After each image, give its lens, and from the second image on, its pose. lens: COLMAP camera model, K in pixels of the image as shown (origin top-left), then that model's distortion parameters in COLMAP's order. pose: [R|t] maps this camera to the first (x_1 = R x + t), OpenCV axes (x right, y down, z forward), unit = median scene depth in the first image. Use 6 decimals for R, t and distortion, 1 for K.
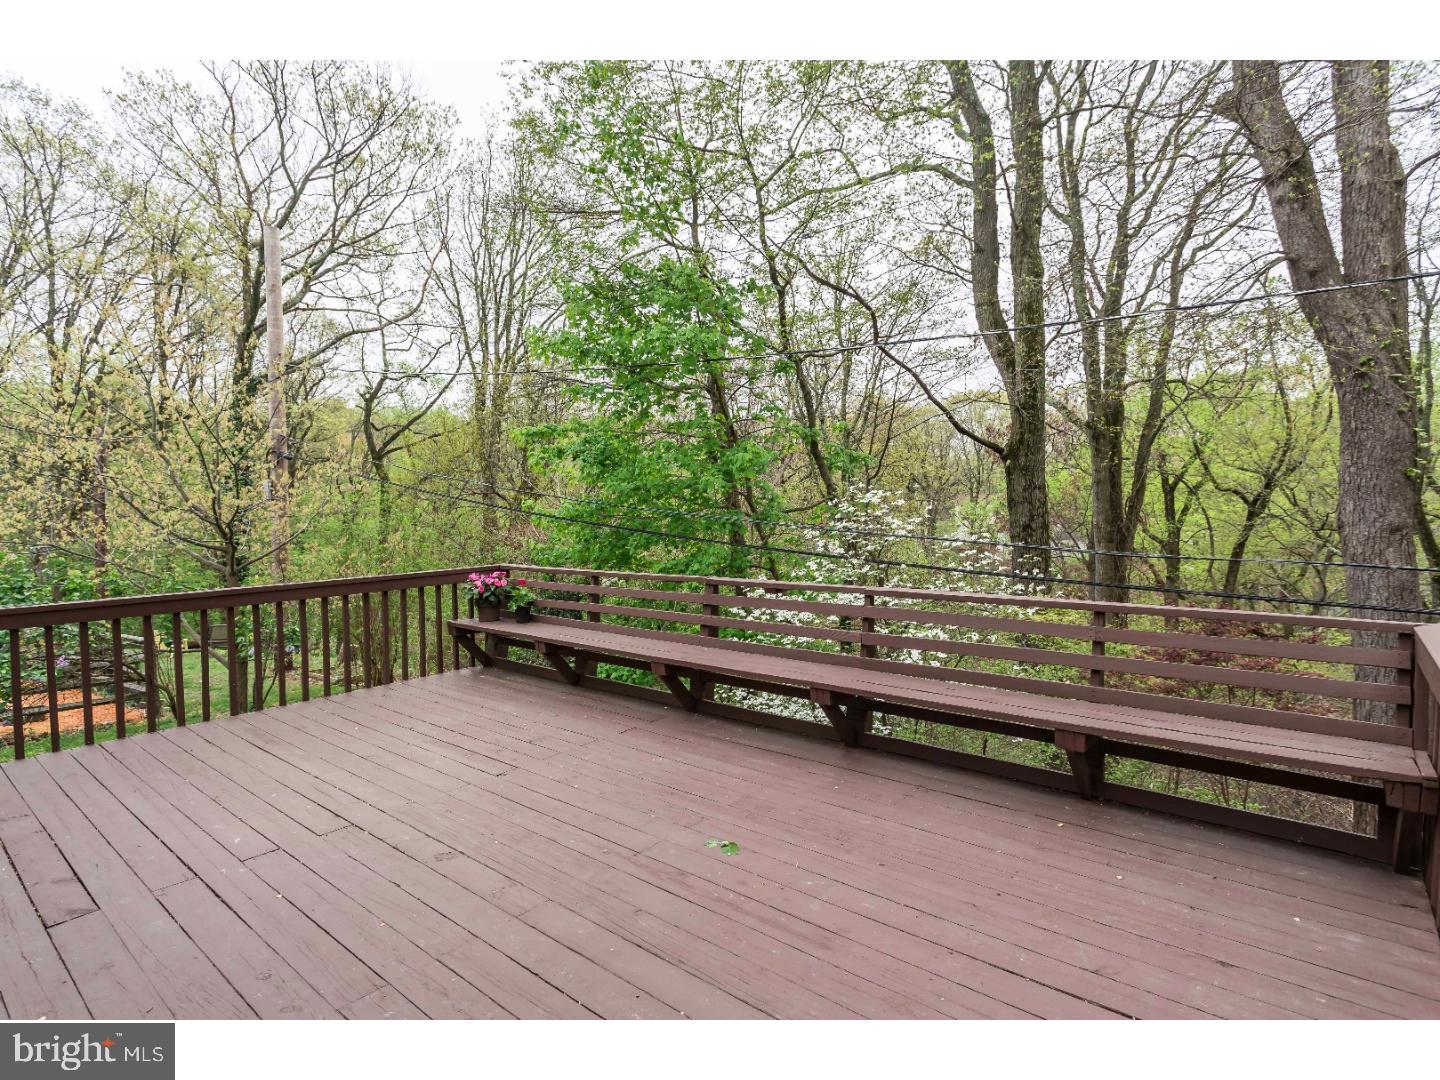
lens RADIAL K [[698.5, 0, 721.7], [0, 698.5, 533.6], [0, 0, 1]] dist [0.003846, 0.001000]
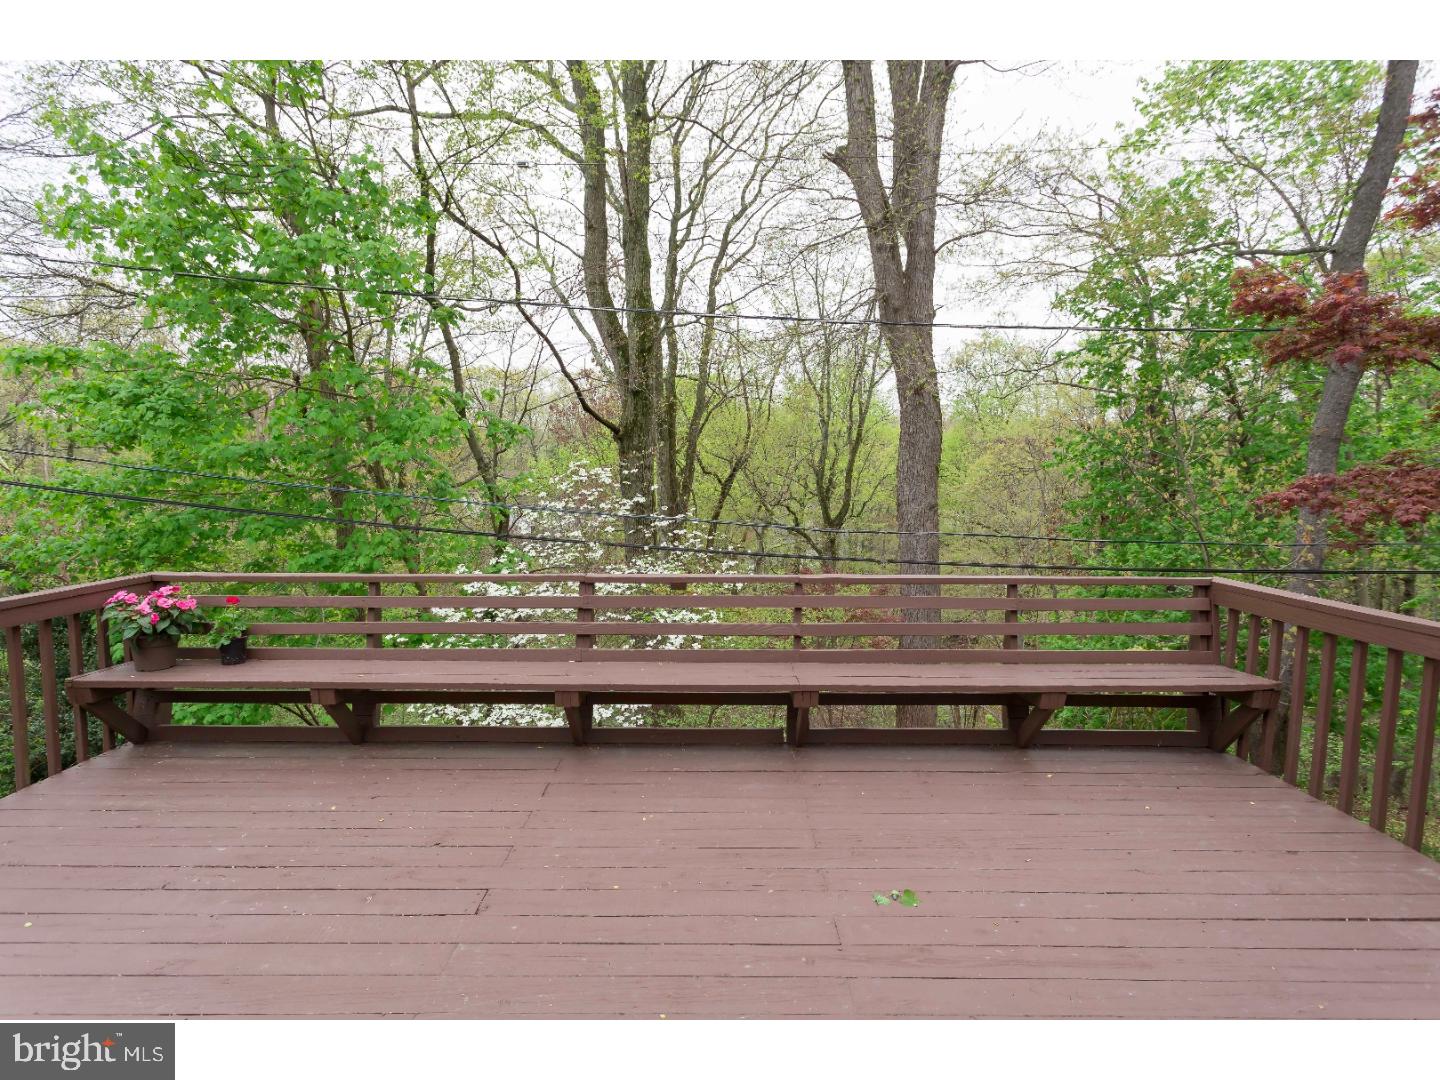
lens RADIAL K [[698.5, 0, 715.6], [0, 698.5, 548.6], [0, 0, 1]] dist [0.003846, 0.001000]
pose [[0.789939, -0.039249, 0.611928, -0.325904], [0.007266, 0.998478, 0.054663, -0.007159], [-0.613142, -0.038735, 0.789023, 0.243009]]
